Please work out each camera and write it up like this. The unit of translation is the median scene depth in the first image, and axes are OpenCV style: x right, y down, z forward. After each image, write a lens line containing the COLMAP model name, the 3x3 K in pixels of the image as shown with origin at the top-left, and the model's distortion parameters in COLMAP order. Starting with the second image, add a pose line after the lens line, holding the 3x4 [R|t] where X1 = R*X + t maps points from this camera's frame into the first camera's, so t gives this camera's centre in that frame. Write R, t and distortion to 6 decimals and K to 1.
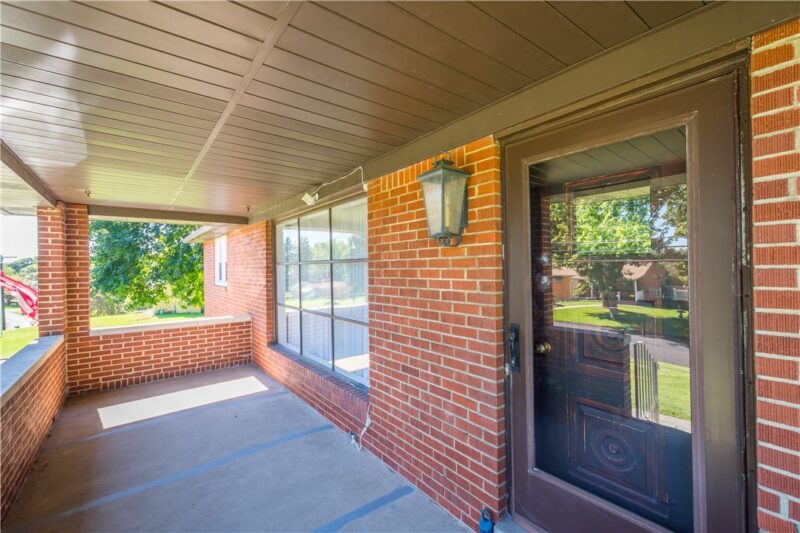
lens RADIAL K [[351.1, 0, 400.6], [0, 351.1, 268.5], [0, 0, 1]] dist [0.001013, 0.000048]
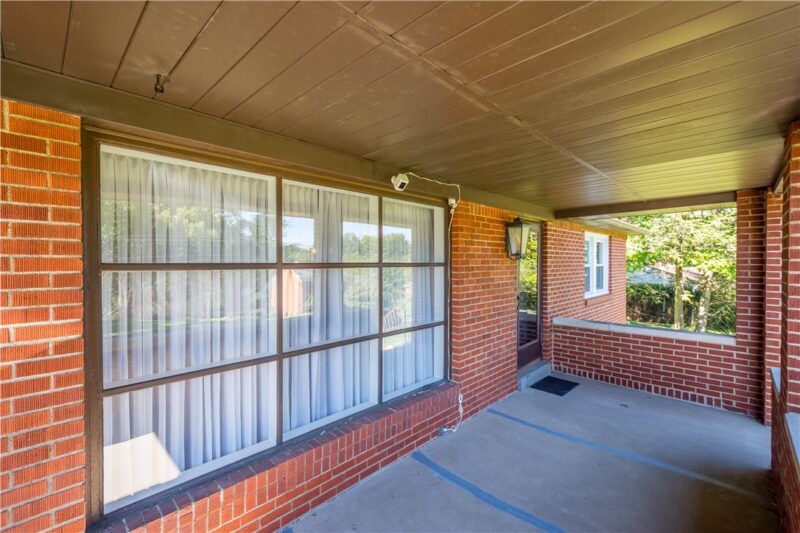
lens RADIAL K [[351.1, 0, 400.9], [0, 351.1, 263.5], [0, 0, 1]] dist [0.001013, 0.000048]
pose [[-0.152930, -0.000342, 0.988237, -1.404326], [0.000505, 1.000000, 0.000424, -0.032950], [-0.988237, 0.000564, -0.152929, 1.552581]]
